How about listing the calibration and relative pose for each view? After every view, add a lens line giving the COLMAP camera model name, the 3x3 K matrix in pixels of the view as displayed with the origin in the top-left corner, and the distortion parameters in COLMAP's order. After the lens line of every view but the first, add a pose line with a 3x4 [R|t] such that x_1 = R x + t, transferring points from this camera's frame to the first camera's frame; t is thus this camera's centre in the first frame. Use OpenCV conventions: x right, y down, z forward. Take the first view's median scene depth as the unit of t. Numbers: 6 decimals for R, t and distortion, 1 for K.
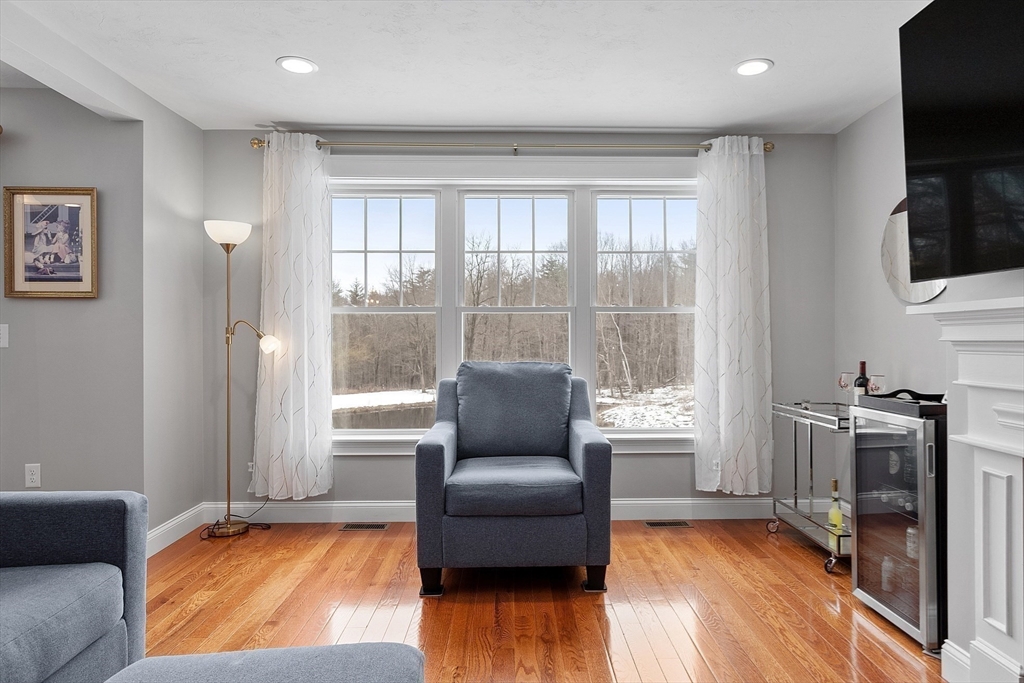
lens RADIAL K [[623.5, 0, 530.4], [0, 623.5, 341.2], [0, 0, 1]] dist [-0.004938, -0.003097]
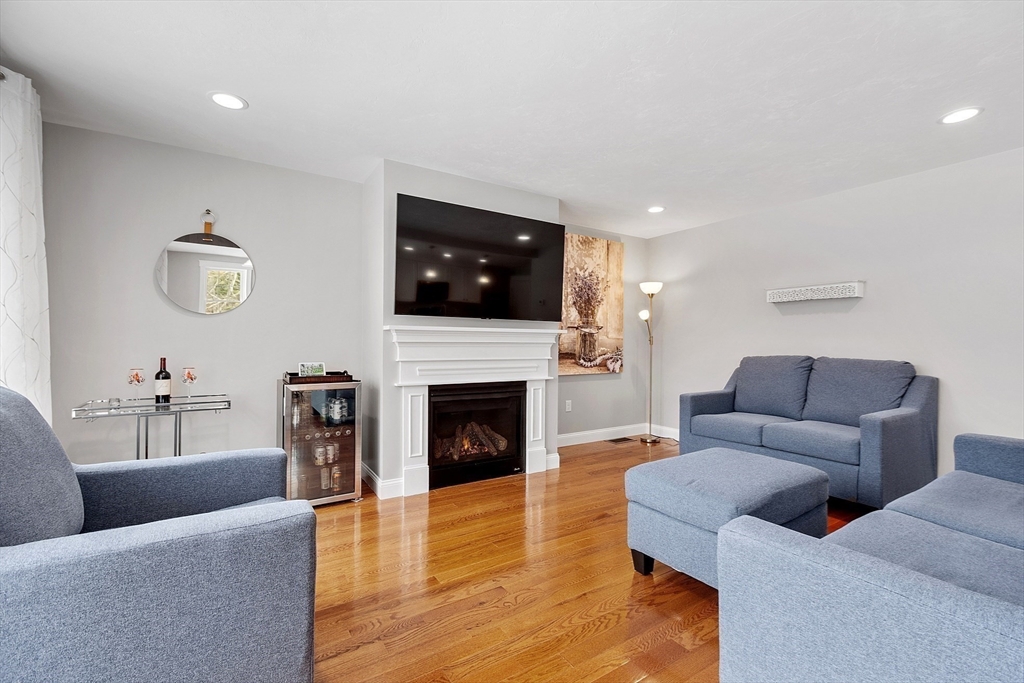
lens RADIAL K [[448.7, 0, 514.2], [0, 448.7, 341.7], [0, 0, 1]] dist [-0.002031, -0.000914]
pose [[-0.516237, -0.002298, 0.856442, -0.491599], [-0.007050, 0.999974, -0.001566, -0.001364], [-0.856416, -0.006846, -0.516240, 0.780192]]
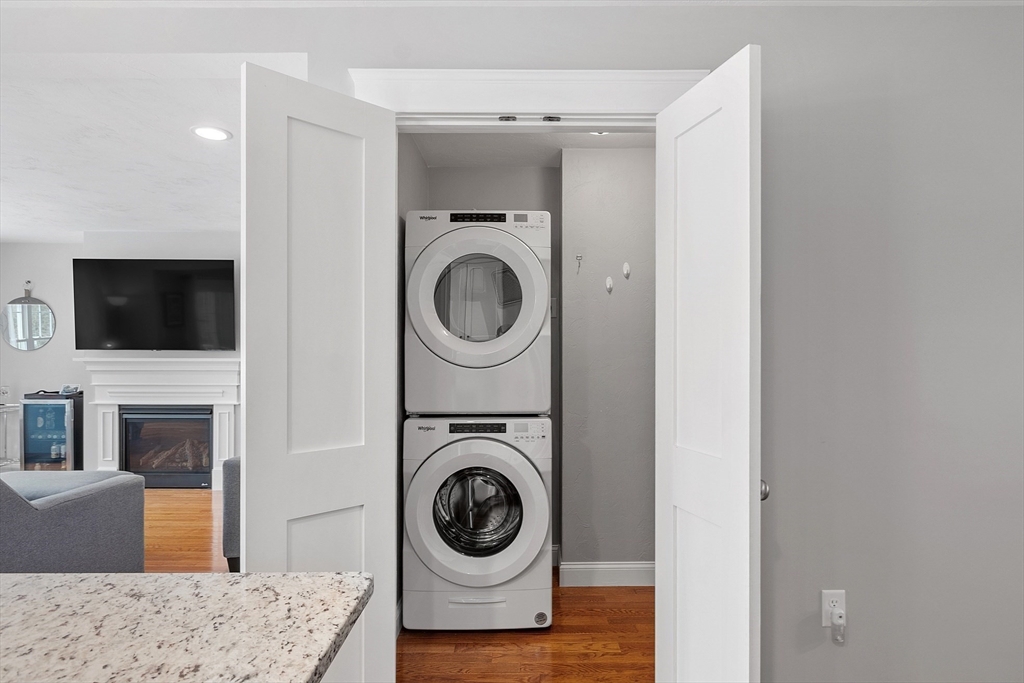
lens RADIAL K [[552.5, 0, 509.9], [0, 552.5, 354.8], [0, 0, 1]] dist [0.002193, -0.001669]
pose [[0.033280, 0.000283, 0.999446, -0.985029], [-0.001779, 0.999998, -0.000224, -0.040183], [-0.999444, -0.001771, 0.033281, -0.565604]]
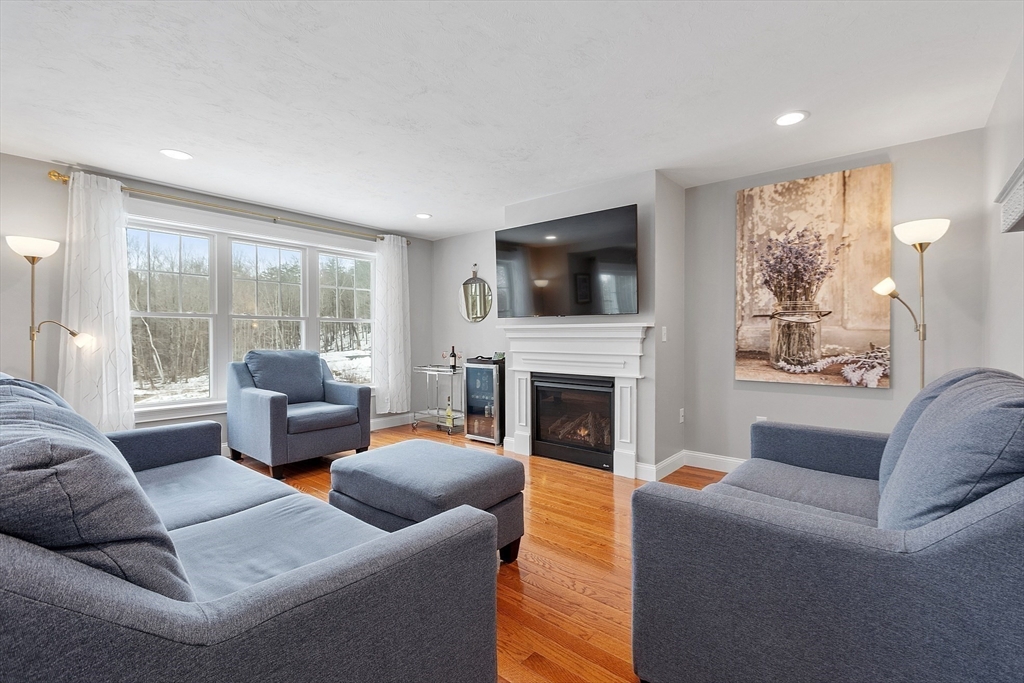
lens RADIAL K [[448.7, 0, 528.5], [0, 448.7, 339.2], [0, 0, 1]] dist [-0.002031, -0.000914]
pose [[0.654737, -0.002984, 0.755851, -0.494503], [-0.000750, 0.999989, 0.004597, -0.001334], [-0.755856, -0.003577, 0.654728, -0.278653]]
